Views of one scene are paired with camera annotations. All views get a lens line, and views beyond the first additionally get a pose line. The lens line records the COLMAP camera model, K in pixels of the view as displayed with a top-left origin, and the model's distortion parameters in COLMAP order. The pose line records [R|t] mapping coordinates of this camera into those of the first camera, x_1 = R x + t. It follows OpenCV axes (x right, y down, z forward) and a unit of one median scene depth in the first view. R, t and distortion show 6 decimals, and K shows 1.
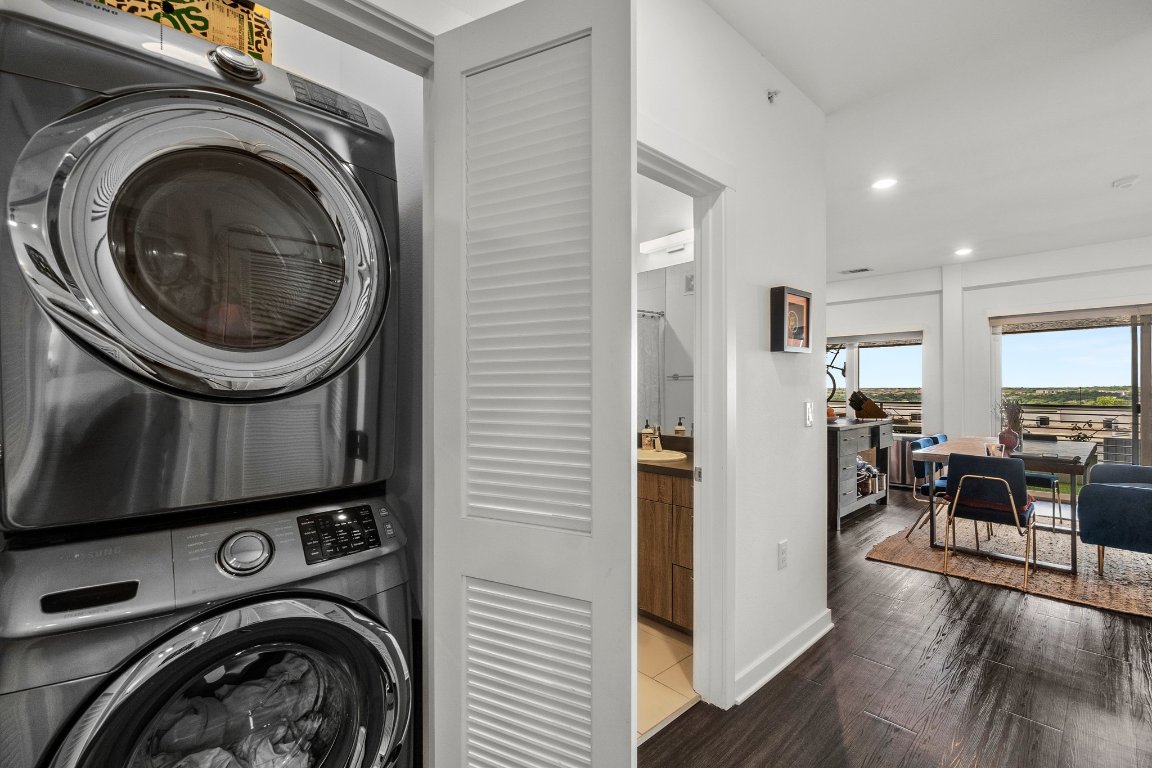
lens RADIAL K [[504.9, 0, 576.0], [0, 504.9, 384.0], [0, 0, 1]] dist [-0.000320, -0.000199]
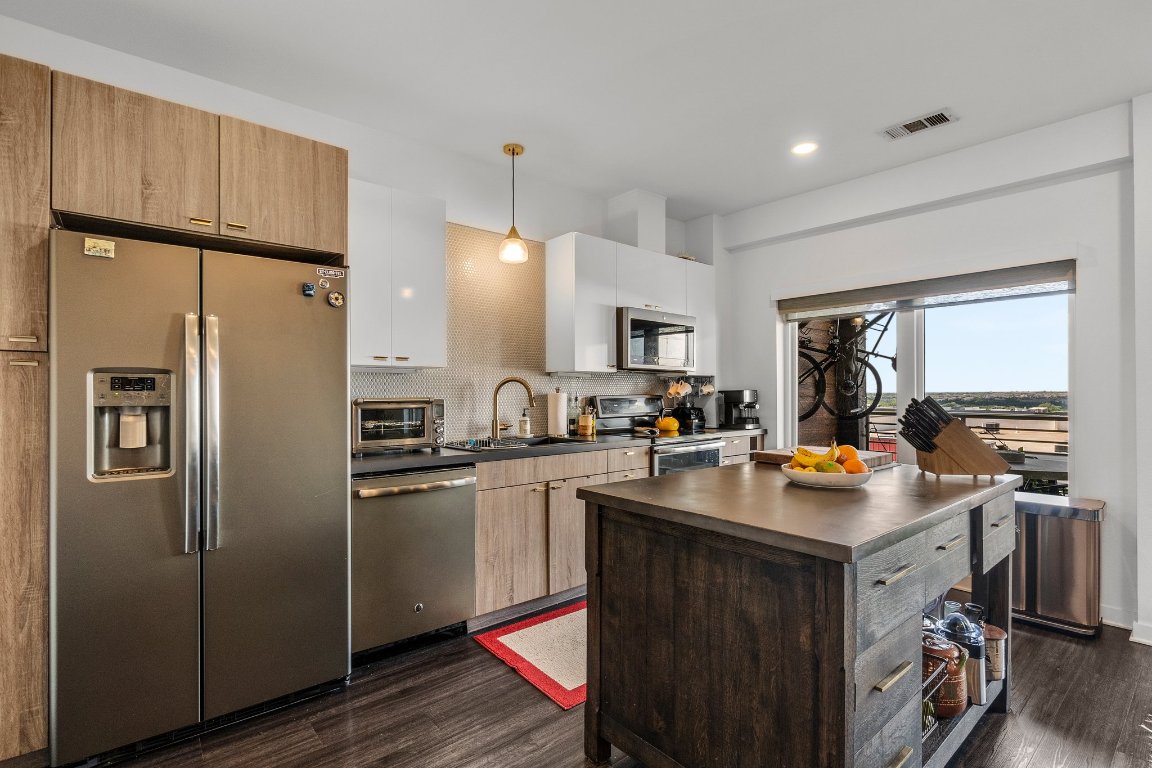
lens RADIAL K [[555.8, 0, 577.1], [0, 555.8, 395.0], [0, 0, 1]] dist [-0.010981, 0.000452]
pose [[0.999065, -0.001161, -0.043212, 0.304785], [0.001487, 0.999971, 0.007513, 0.008282], [0.043202, -0.007571, 0.999038, 0.554082]]
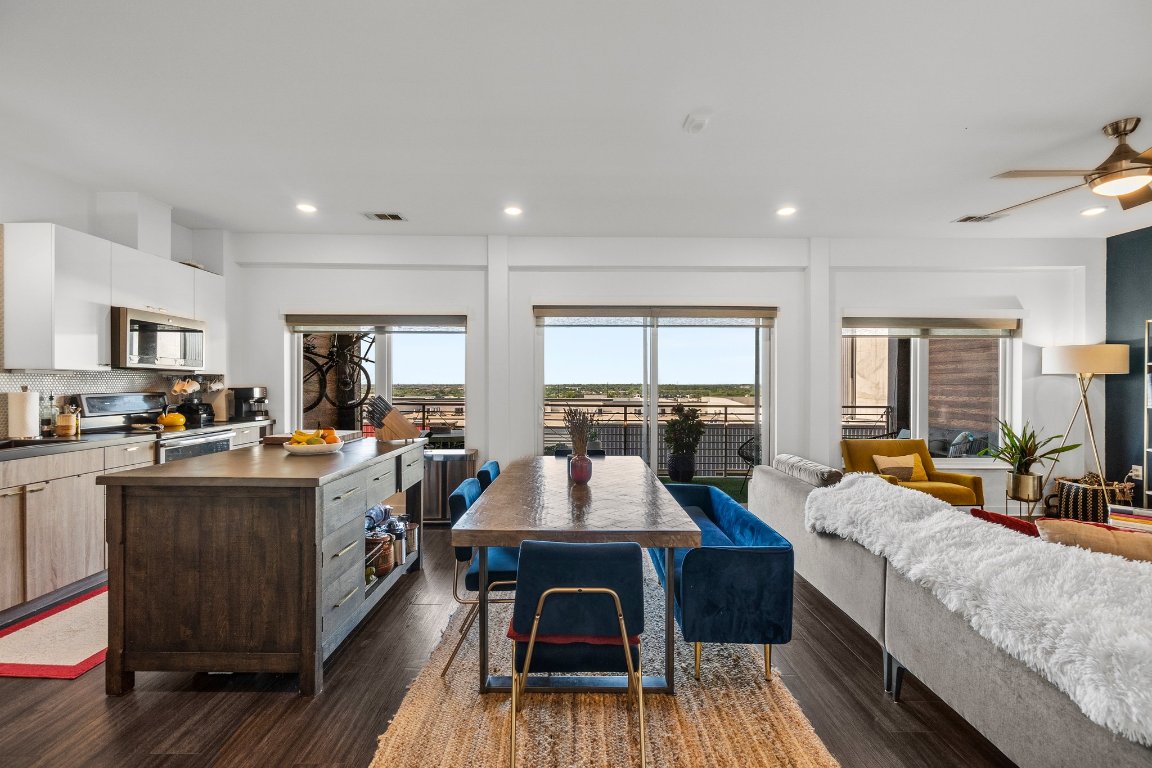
lens RADIAL K [[504.9, 0, 576.0], [0, 504.9, 384.0], [0, 0, 1]] dist [-0.000320, -0.000199]
pose [[0.683687, 0.001657, 0.729773, 0.259970], [-0.004533, 0.999988, 0.001975, -0.002261], [-0.729761, -0.004658, 0.683686, 0.382928]]
